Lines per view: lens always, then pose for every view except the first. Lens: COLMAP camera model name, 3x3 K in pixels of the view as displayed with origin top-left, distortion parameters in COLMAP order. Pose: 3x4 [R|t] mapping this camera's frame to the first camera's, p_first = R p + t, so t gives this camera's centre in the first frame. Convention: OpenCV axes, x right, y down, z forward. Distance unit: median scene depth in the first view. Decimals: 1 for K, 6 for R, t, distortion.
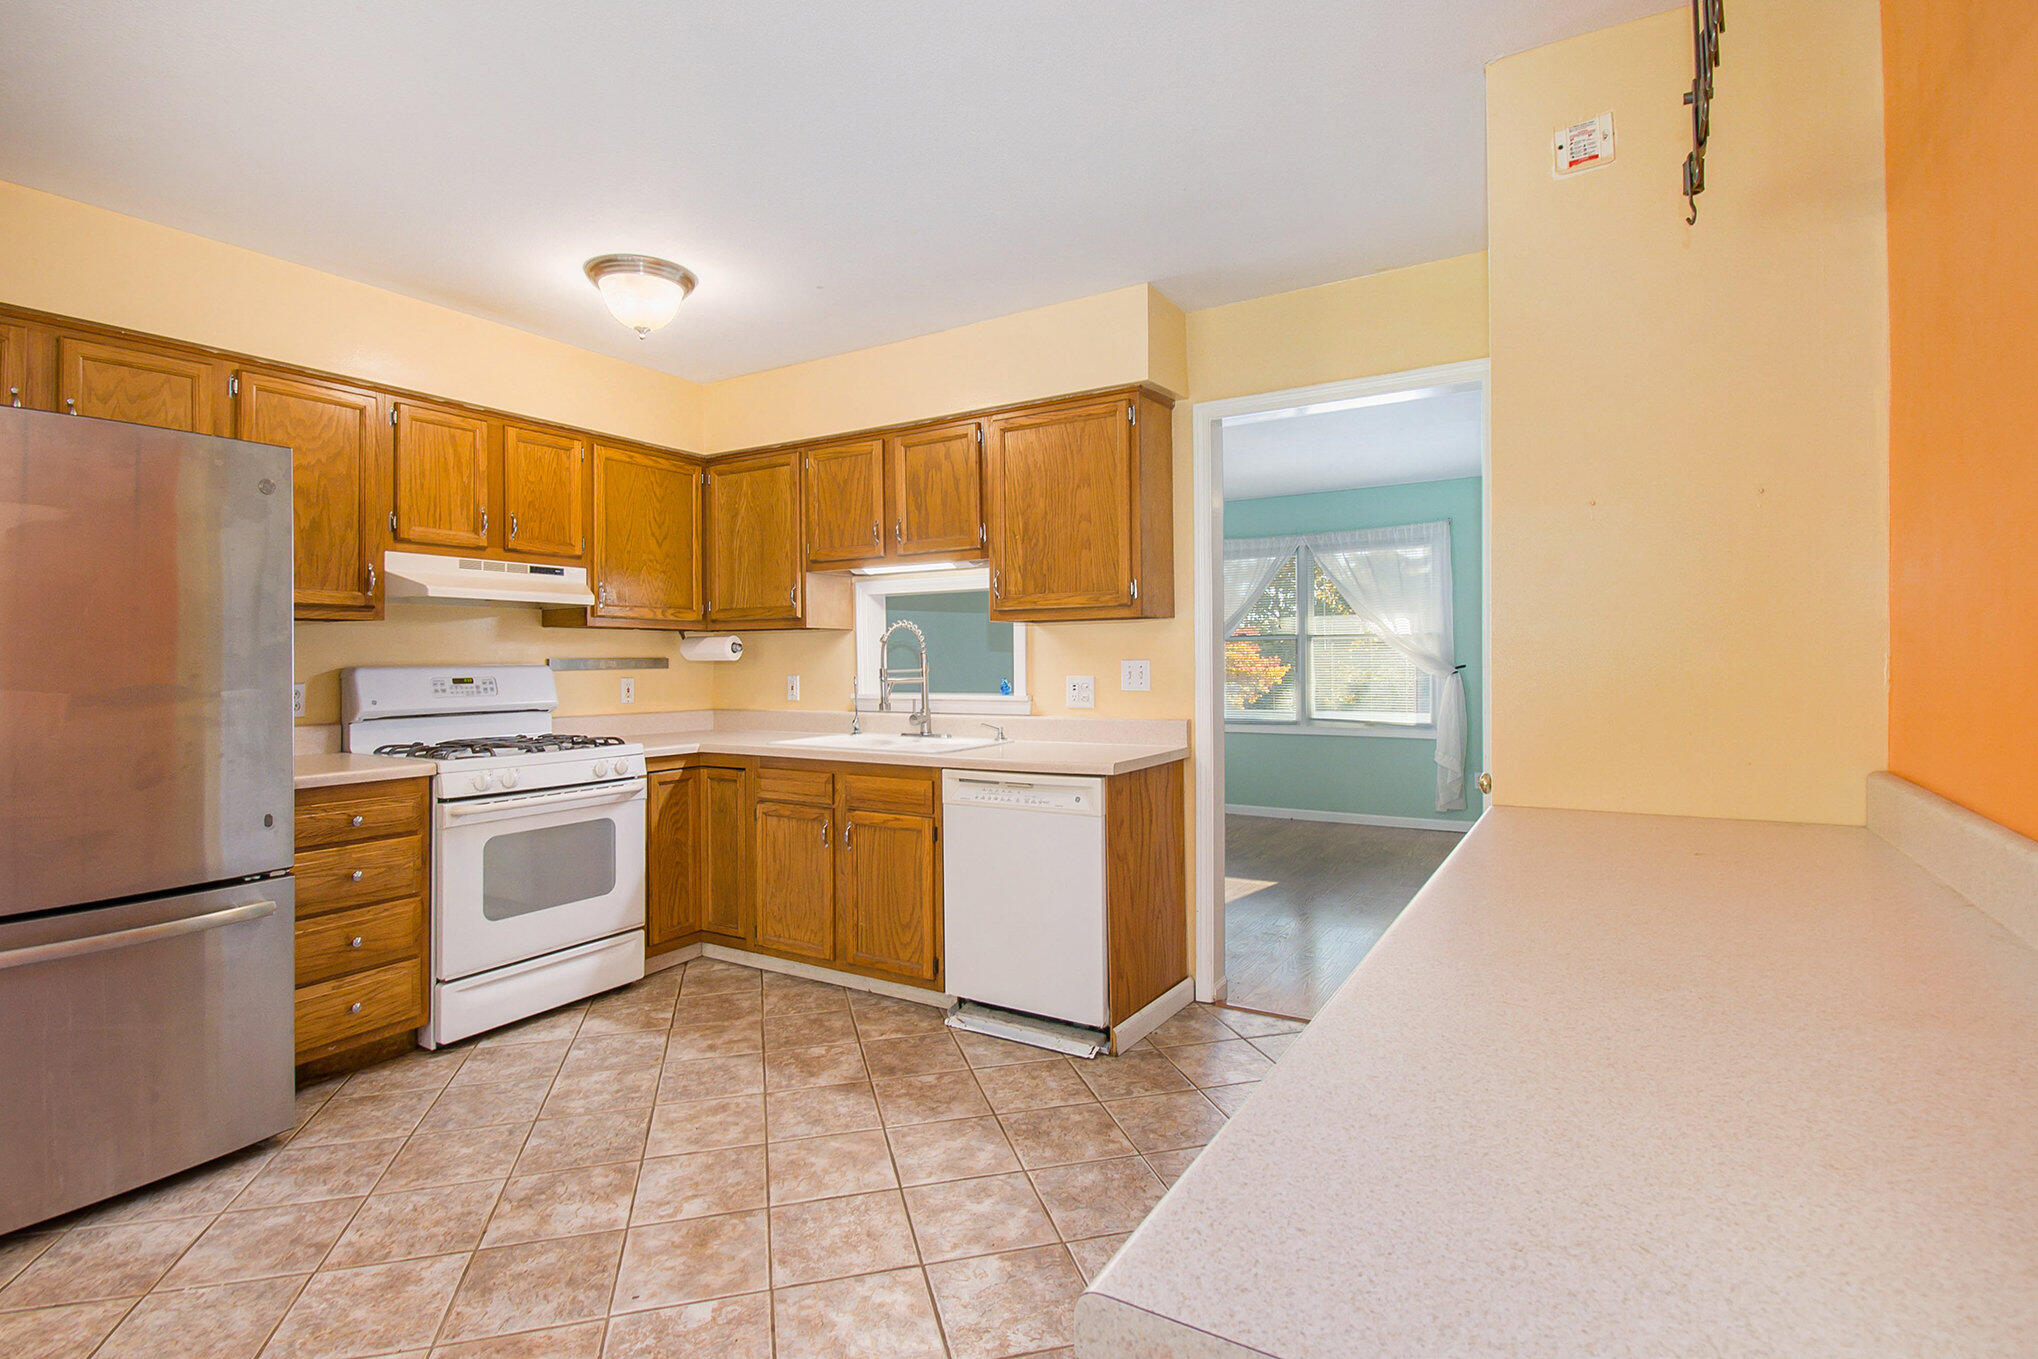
lens RADIAL K [[983.5, 0, 984.5], [0, 983.5, 642.2], [0, 0, 1]] dist [-0.001304, -0.000671]
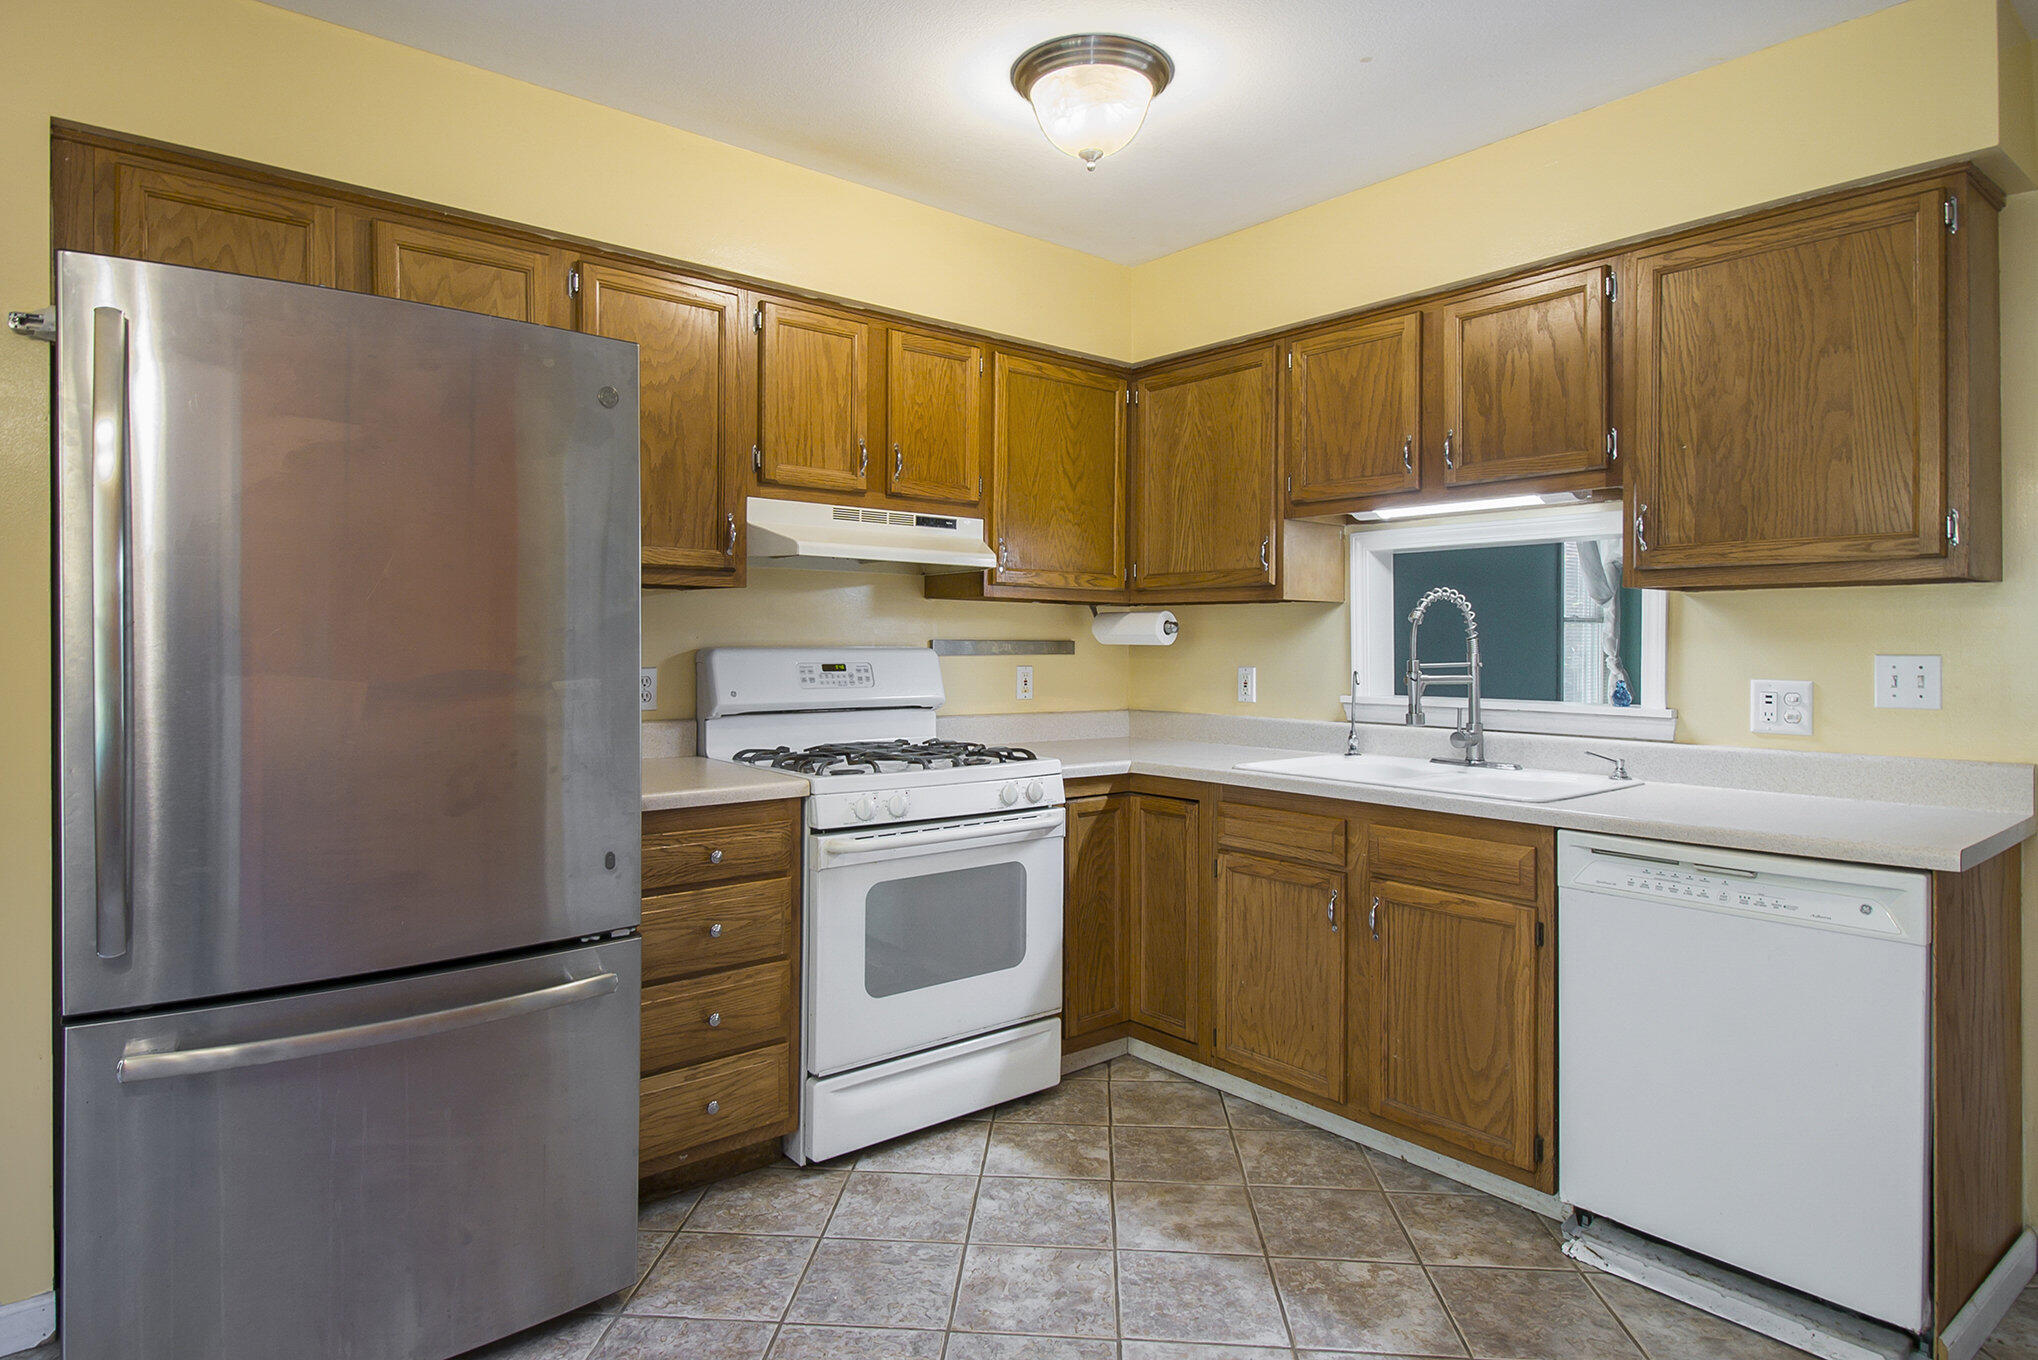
lens RADIAL K [[1144.9, 0, 1019.2], [0, 1144.9, 634.8], [0, 0, 1]] dist [0.014146, -0.000048]
pose [[0.955637, 0.011399, -0.294325, -0.141726], [-0.008452, 0.999901, 0.011281, 0.002645], [0.294424, -0.008293, 0.955639, 0.205720]]
